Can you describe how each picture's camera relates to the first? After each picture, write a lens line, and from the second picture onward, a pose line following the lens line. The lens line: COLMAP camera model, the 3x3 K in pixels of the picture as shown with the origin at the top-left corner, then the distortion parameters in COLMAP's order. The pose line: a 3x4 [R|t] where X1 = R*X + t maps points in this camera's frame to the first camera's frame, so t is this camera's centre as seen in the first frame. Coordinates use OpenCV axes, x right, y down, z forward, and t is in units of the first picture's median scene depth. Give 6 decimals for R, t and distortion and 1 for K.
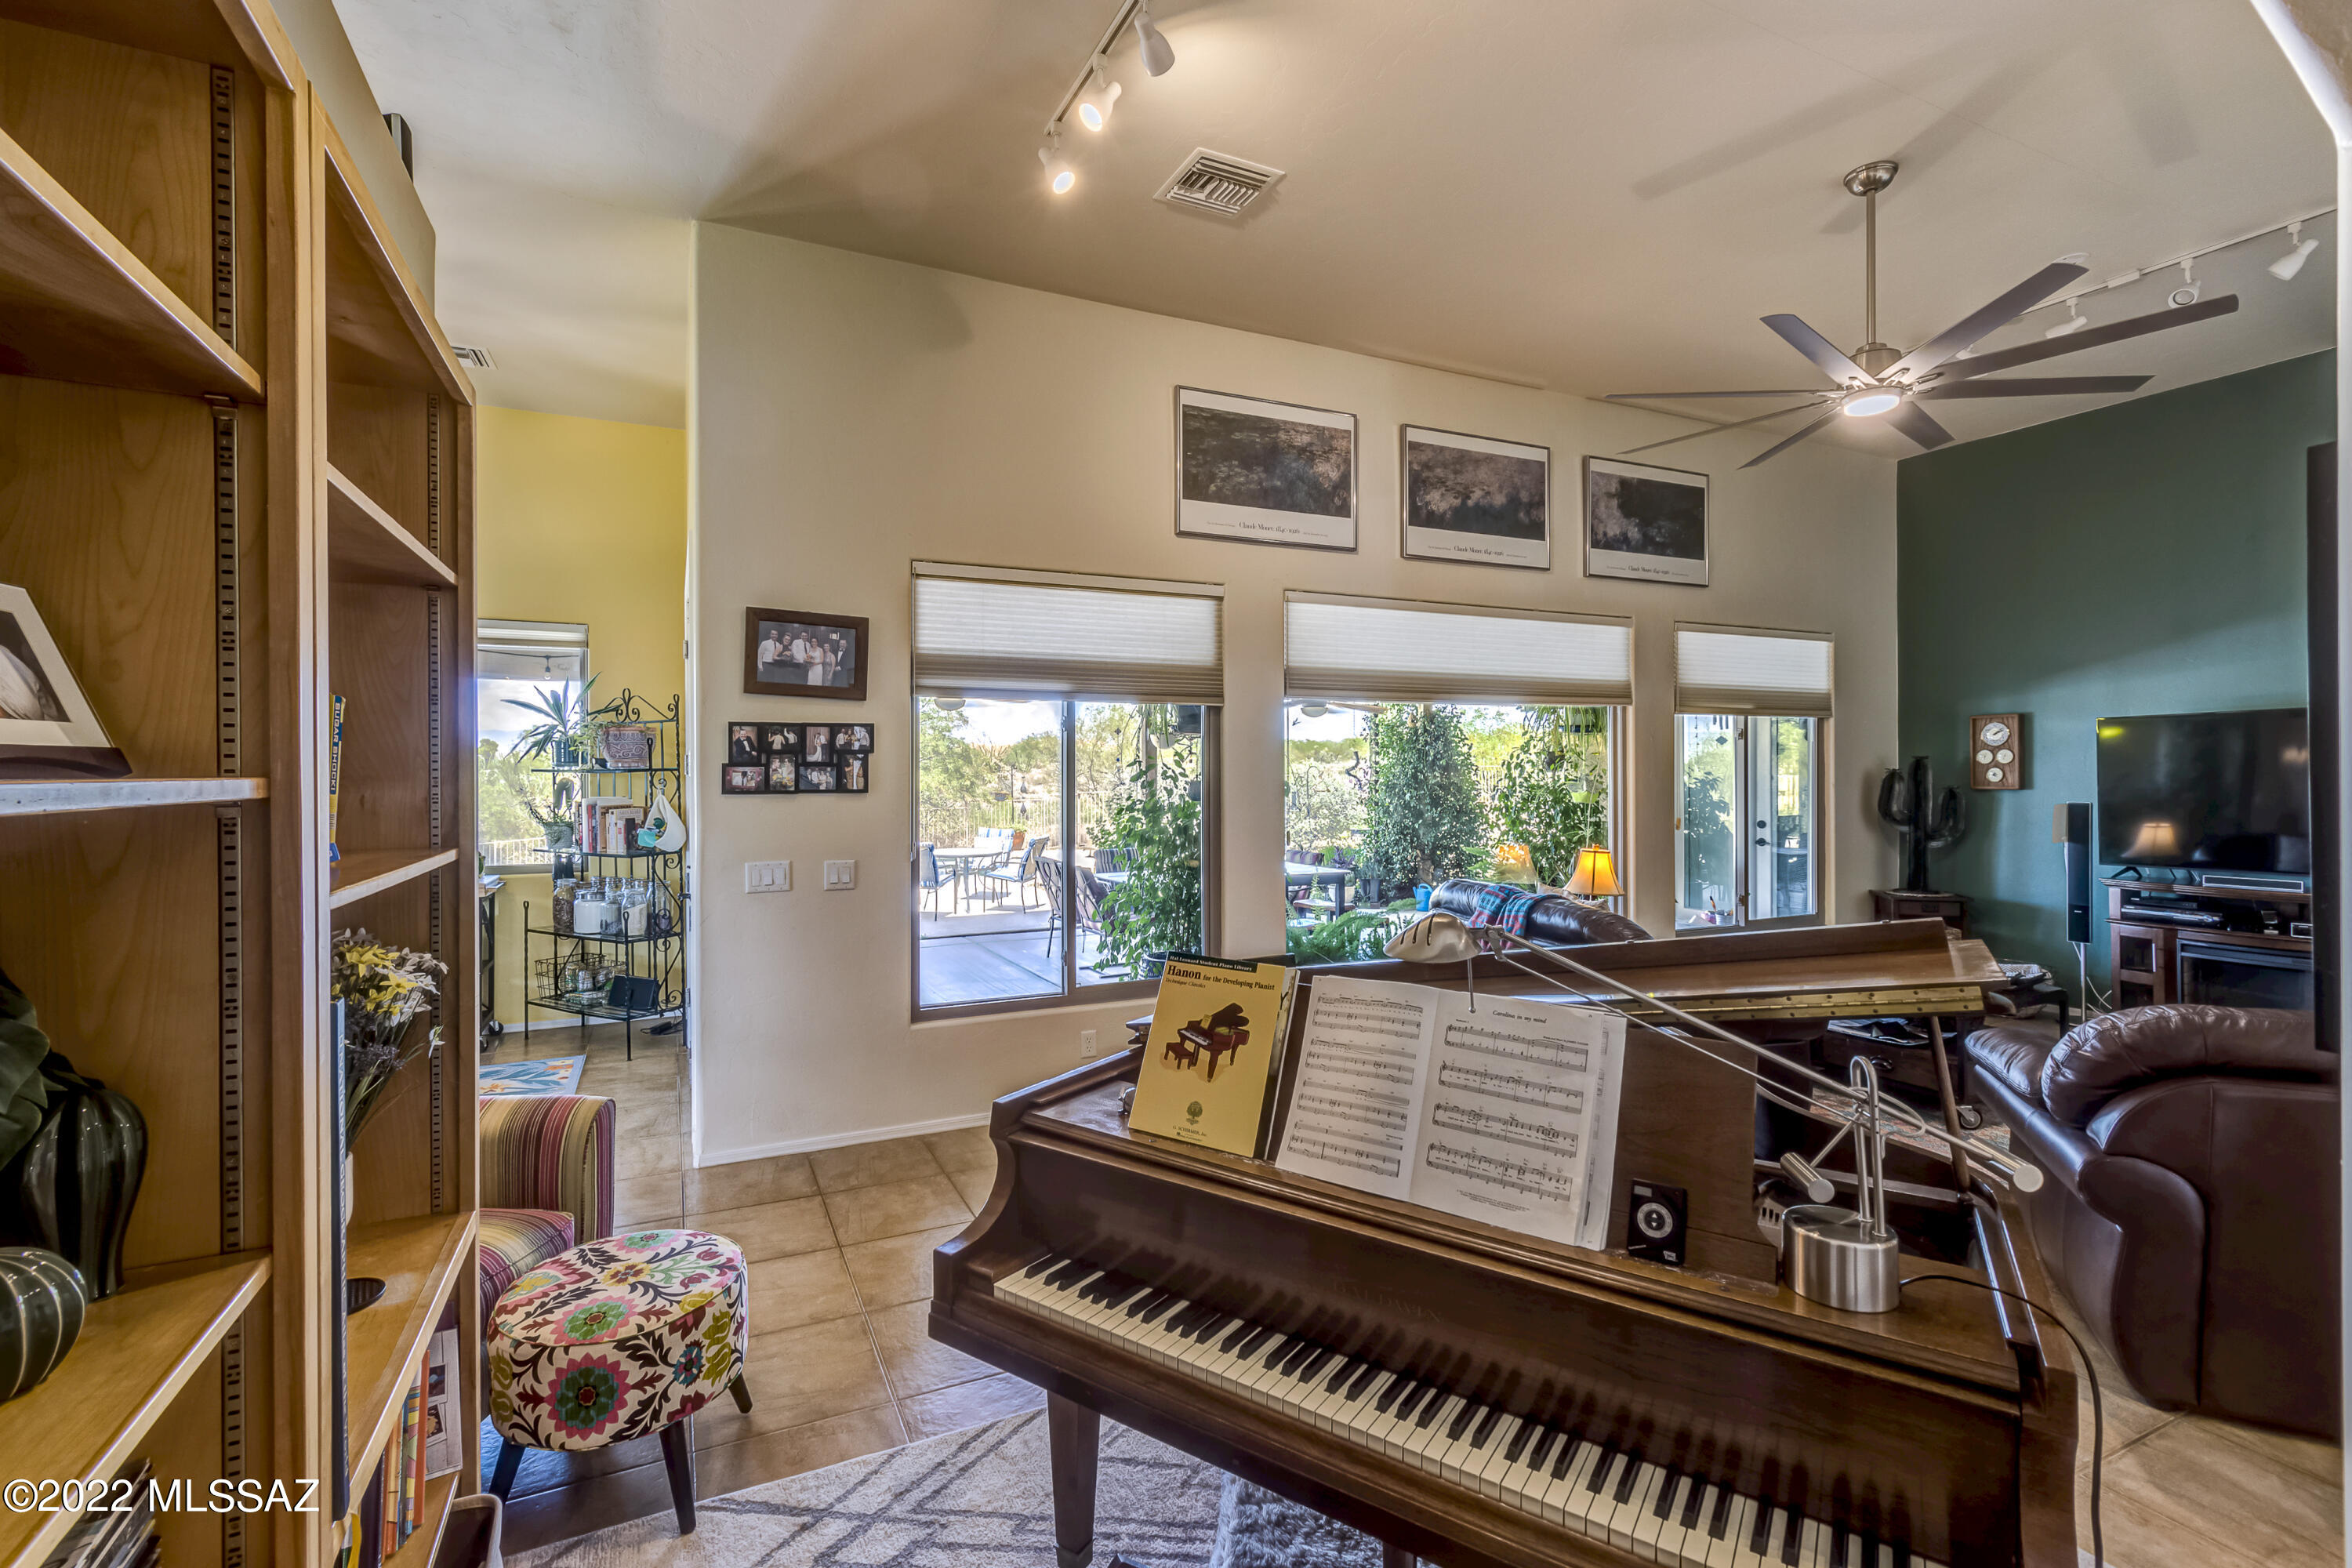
lens RADIAL K [[1052.3, 0, 1179.2], [0, 1052.3, 772.6], [0, 0, 1]] dist [0.006361, -0.002084]
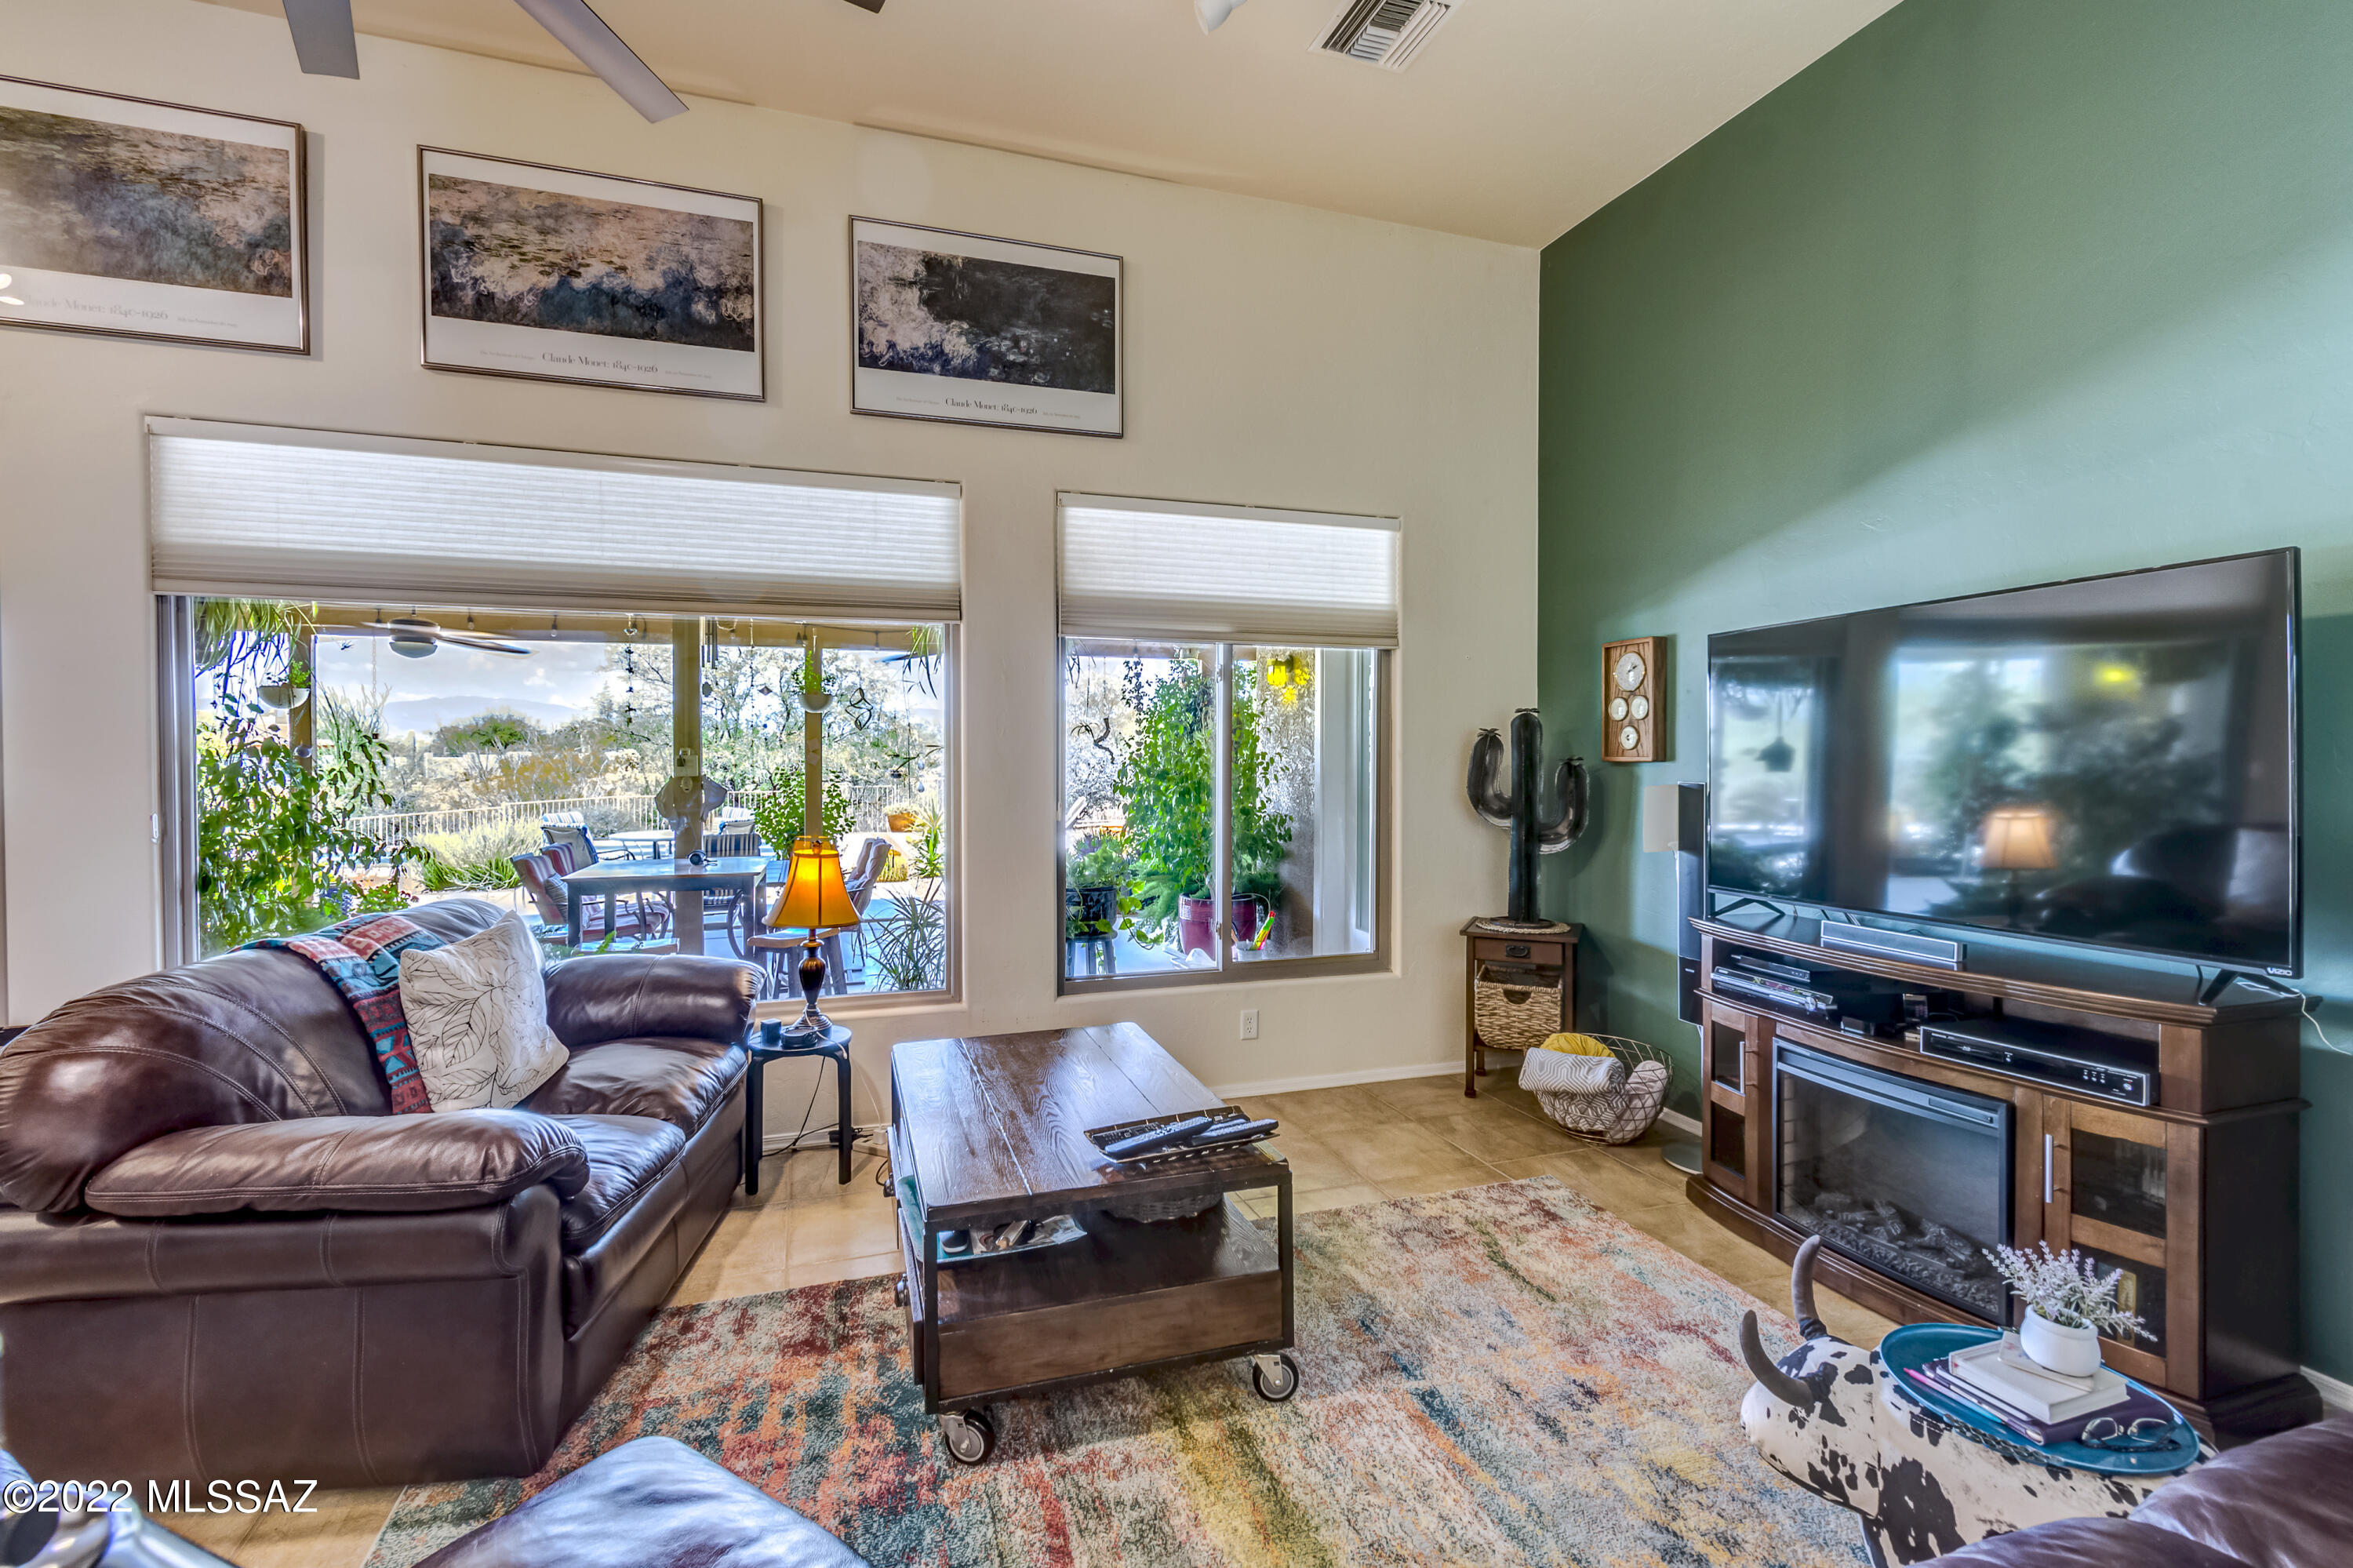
lens RADIAL K [[1052.8, 0, 1183.8], [0, 1052.8, 766.5], [0, 0, 1]] dist [0.006361, -0.002084]
pose [[0.993774, 0.005420, -0.111281, 0.647123], [-0.004163, 0.999925, 0.011524, 0.014214], [0.111335, -0.010989, 0.993722, 0.399747]]
